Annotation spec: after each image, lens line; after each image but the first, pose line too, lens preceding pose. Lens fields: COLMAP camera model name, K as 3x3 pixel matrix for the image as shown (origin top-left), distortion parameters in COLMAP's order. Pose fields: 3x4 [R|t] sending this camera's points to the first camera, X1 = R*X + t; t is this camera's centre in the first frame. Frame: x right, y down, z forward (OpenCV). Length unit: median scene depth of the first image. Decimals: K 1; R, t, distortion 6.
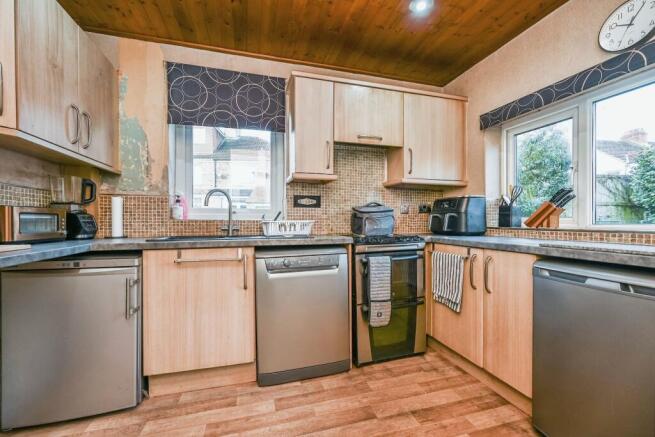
lens RADIAL K [[265.3, 0, 327.5], [0, 265.3, 218.5], [0, 0, 1]] dist [-0.001151, 0.000306]
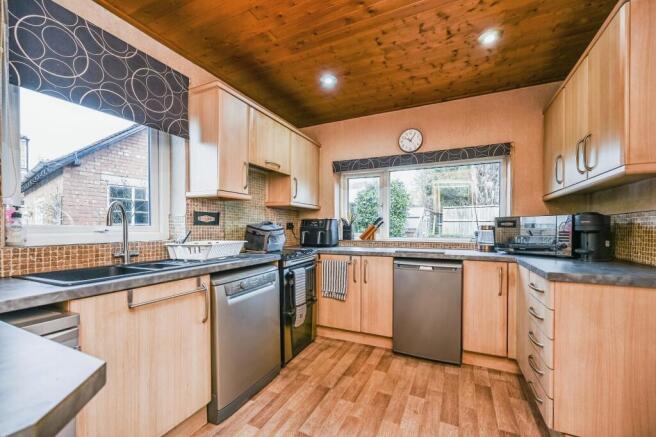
lens RADIAL K [[267.5, 0, 328.8], [0, 267.5, 224.5], [0, 0, 1]] dist [0.000365, 0.000125]
pose [[0.657555, 0.008825, 0.753355, -0.637604], [-0.005604, 0.999961, -0.006823, -0.051147], [-0.753386, 0.000265, 0.657578, 0.088694]]
